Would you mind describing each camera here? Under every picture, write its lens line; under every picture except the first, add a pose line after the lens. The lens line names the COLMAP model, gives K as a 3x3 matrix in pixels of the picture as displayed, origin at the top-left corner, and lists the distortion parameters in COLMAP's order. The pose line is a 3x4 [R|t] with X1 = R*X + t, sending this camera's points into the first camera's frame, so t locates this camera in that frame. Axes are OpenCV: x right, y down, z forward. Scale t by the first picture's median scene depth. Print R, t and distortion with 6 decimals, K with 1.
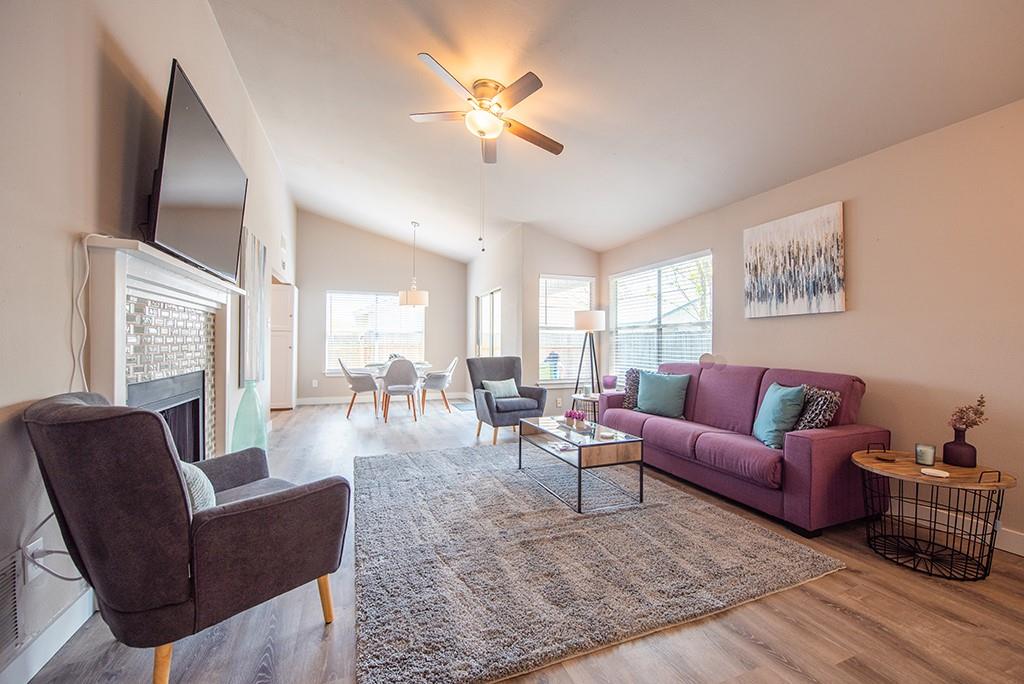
lens RADIAL K [[408.1, 0, 512.0], [0, 408.1, 342.0], [0, 0, 1]] dist [-0.019413, -0.000682]
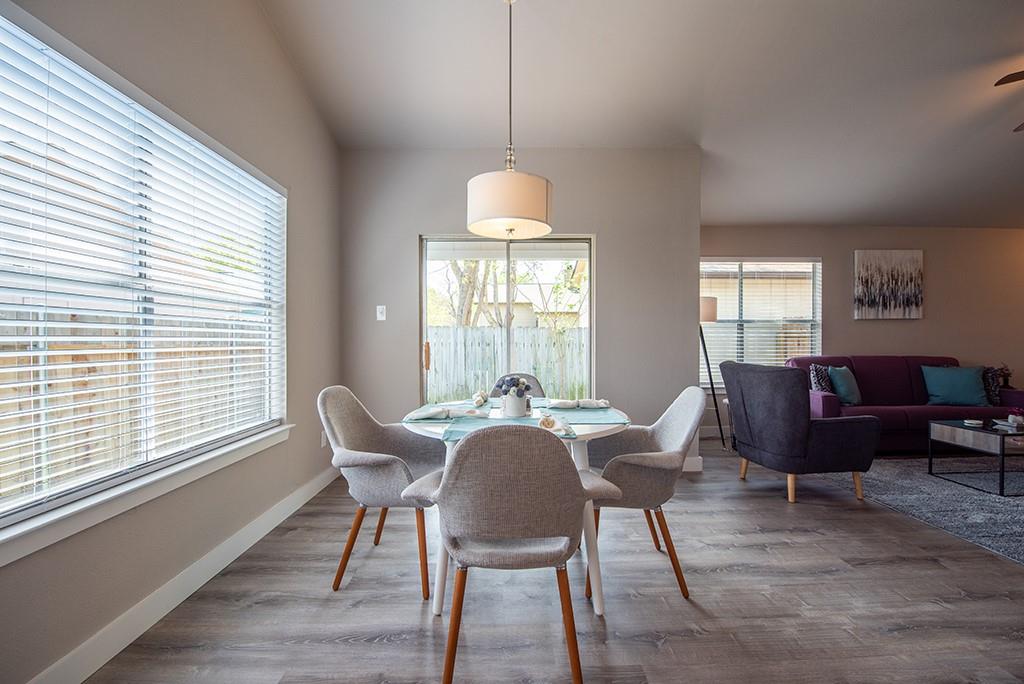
lens RADIAL K [[408.1, 0, 512.0], [0, 408.1, 342.0], [0, 0, 1]] dist [-0.019413, -0.000682]
pose [[0.347371, -0.008983, 0.937685, -1.110926], [-0.000719, 0.999951, 0.009846, 0.002425], [-0.937728, -0.004094, 0.347347, 1.758605]]
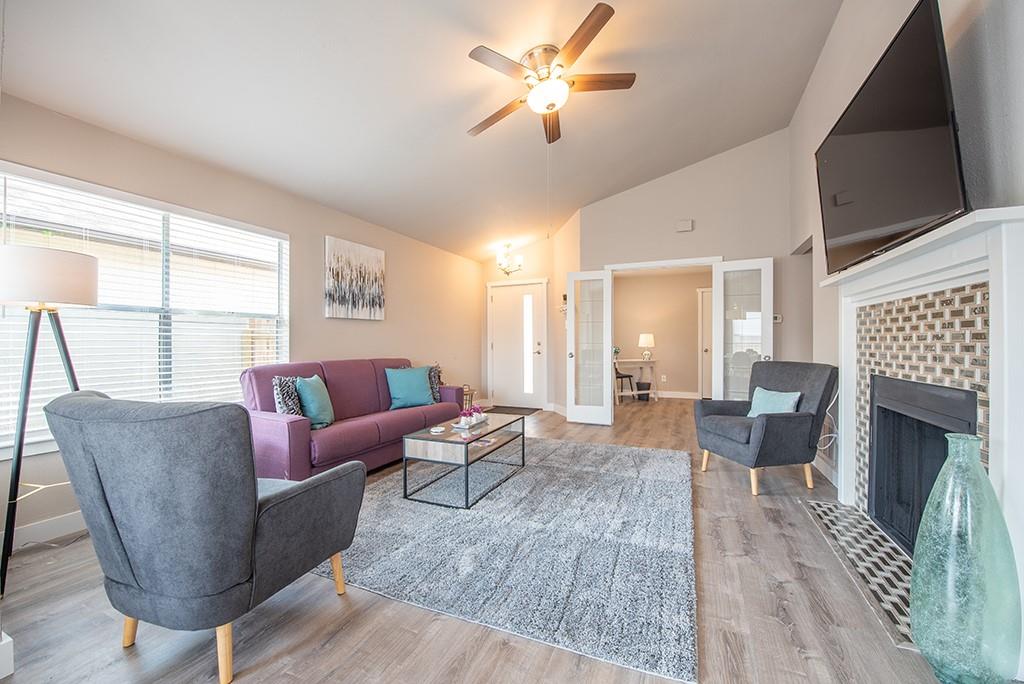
lens RADIAL K [[408.1, 0, 512.0], [0, 408.1, 342.0], [0, 0, 1]] dist [-0.019413, -0.000682]
pose [[-0.709430, -0.004120, 0.704764, -0.601648], [-0.004183, 0.999990, 0.001636, 0.004180], [-0.704763, -0.001787, -0.709440, 1.583389]]
